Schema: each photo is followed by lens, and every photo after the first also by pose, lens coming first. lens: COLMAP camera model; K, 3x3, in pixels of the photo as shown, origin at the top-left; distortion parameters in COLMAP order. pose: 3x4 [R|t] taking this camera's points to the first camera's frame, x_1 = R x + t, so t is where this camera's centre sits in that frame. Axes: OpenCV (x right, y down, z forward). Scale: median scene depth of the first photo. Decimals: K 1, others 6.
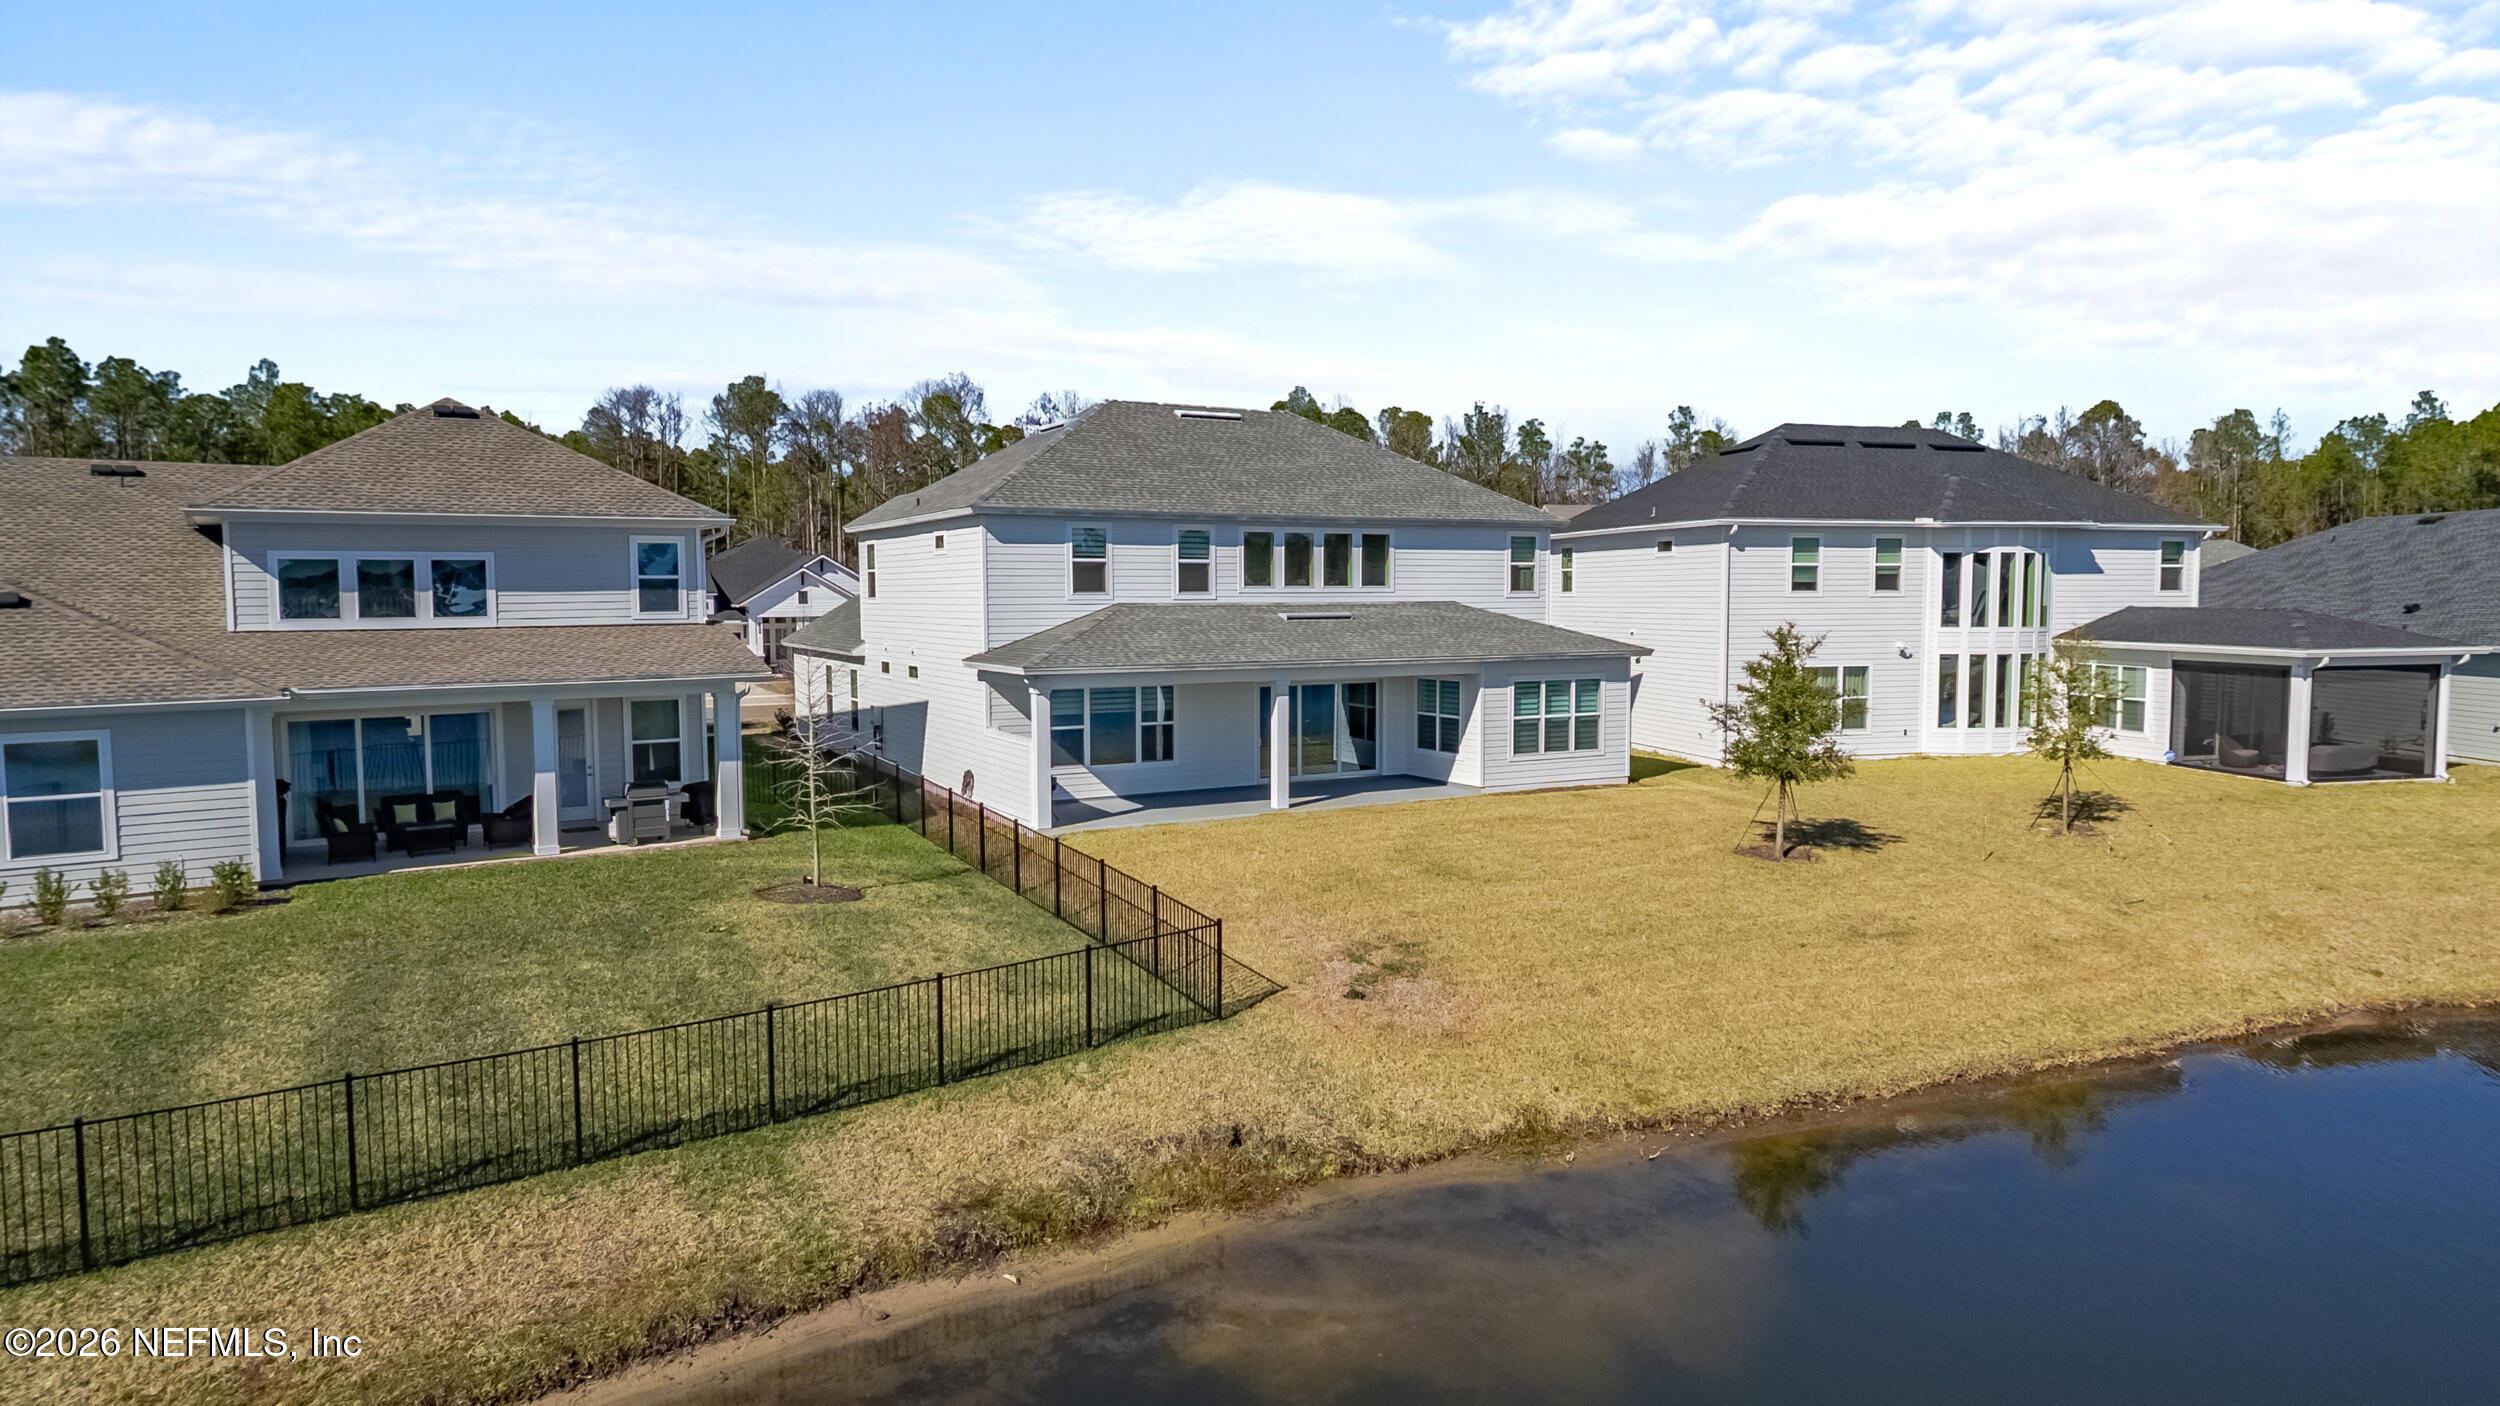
lens RADIAL K [[1474.1, 0, 1250.0], [0, 1474.1, 703.0], [0, 0, 1]] dist [-0.008720, -0.002042]
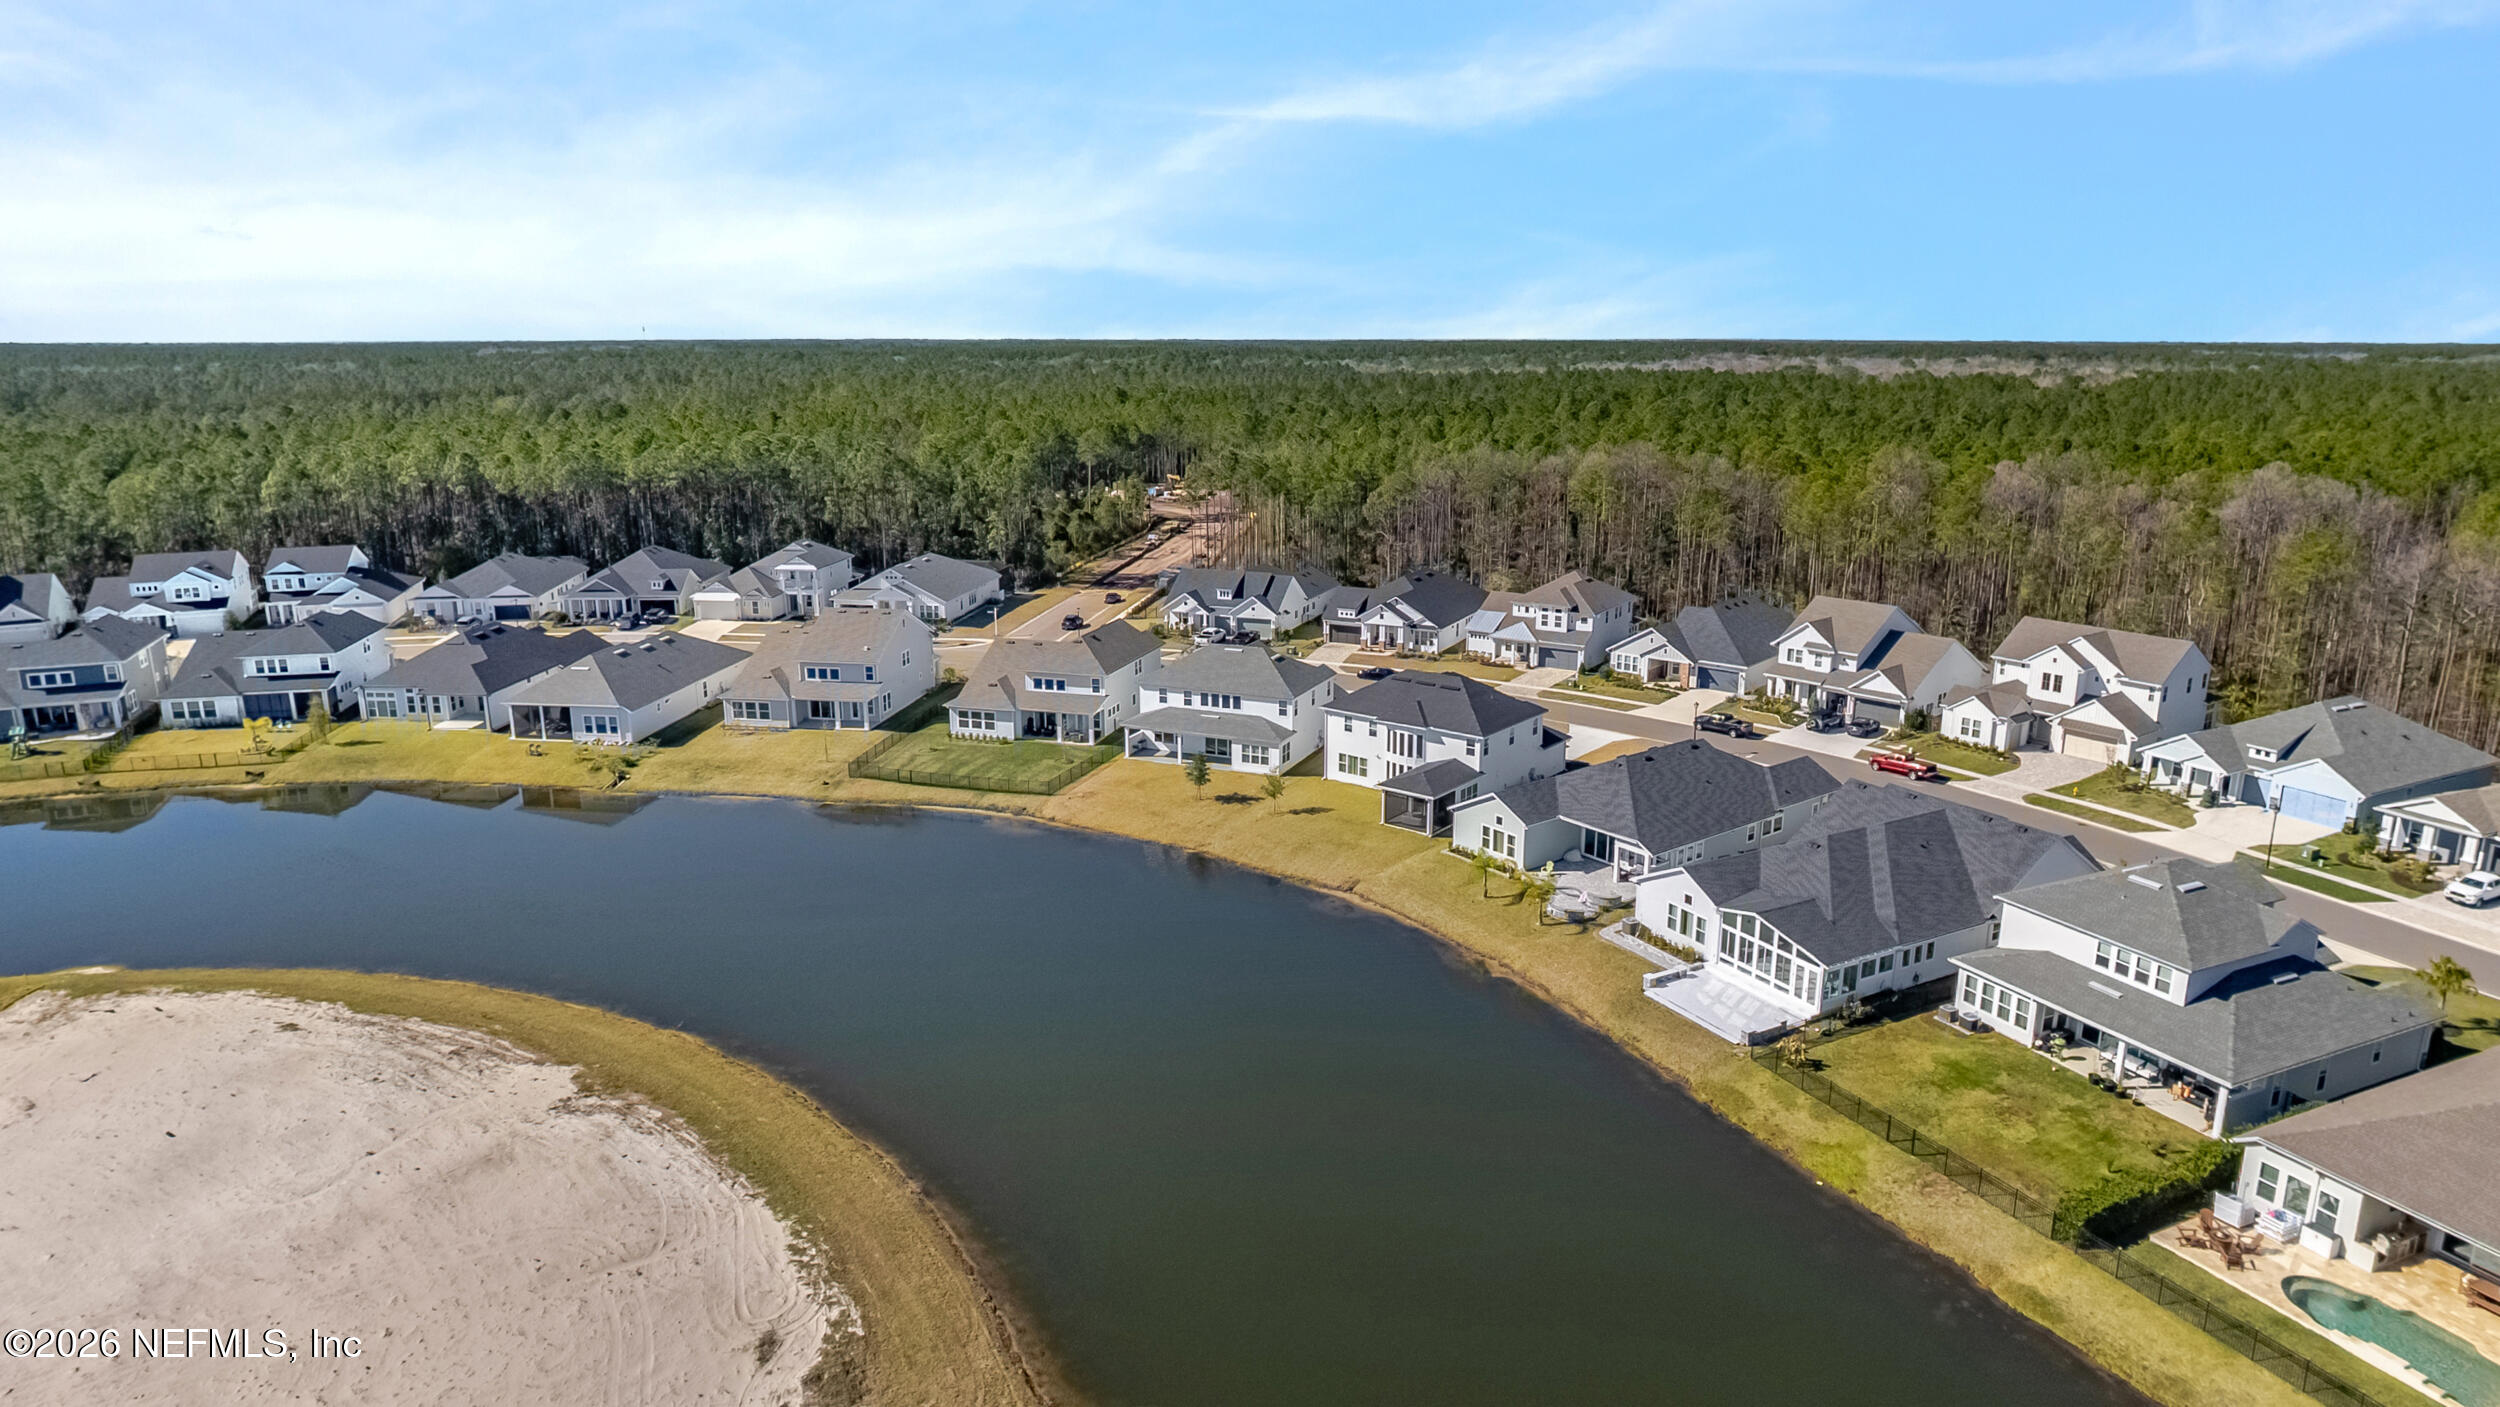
lens RADIAL K [[1450.3, 0, 1241.8], [0, 1450.3, 711.7], [0, 0, 1]] dist [-0.001339, 0.000641]
pose [[0.603003, 0.198075, -0.772757, 3.071636], [-0.056056, 0.976811, 0.206636, -0.873351], [0.795767, -0.081285, 0.600123, -1.244400]]
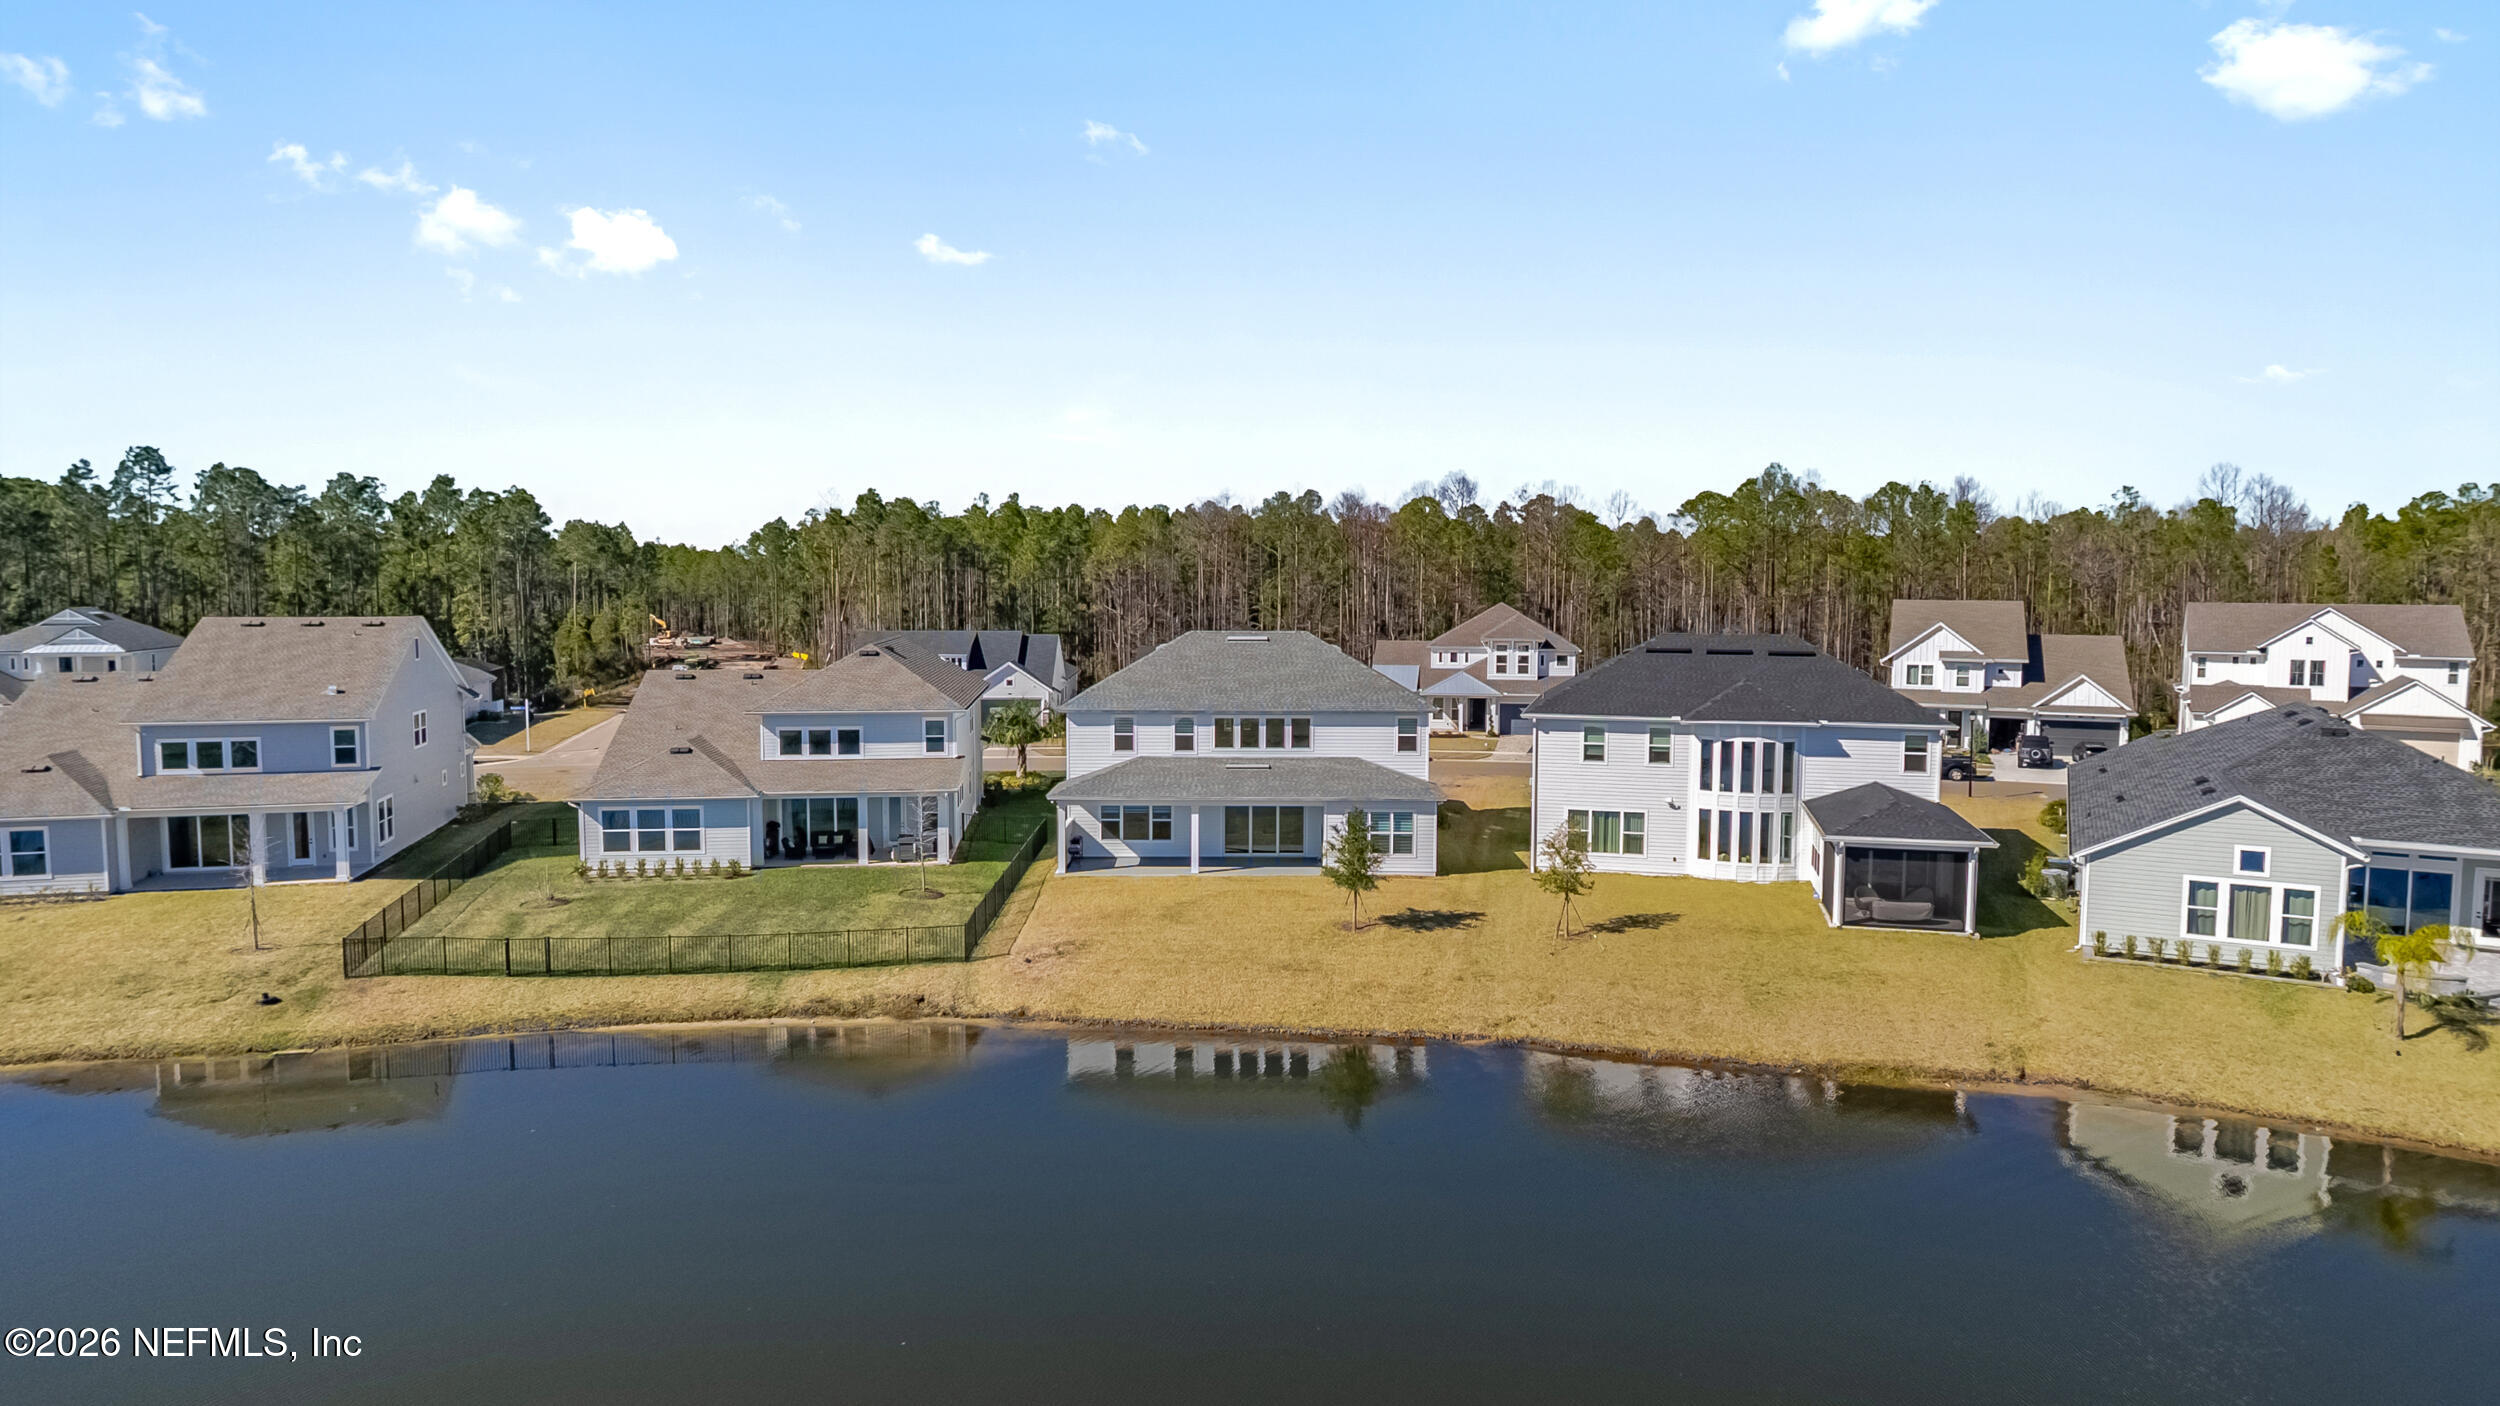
lens RADIAL K [[1474.1, 0, 1250.0], [0, 1474.1, 703.0], [0, 0, 1]] dist [-0.008720, -0.002042]
pose [[0.873314, 0.046516, -0.484933, 0.918357], [-0.040738, 0.998918, 0.022453, -0.178162], [0.485452, 0.000146, 0.874263, -0.574410]]
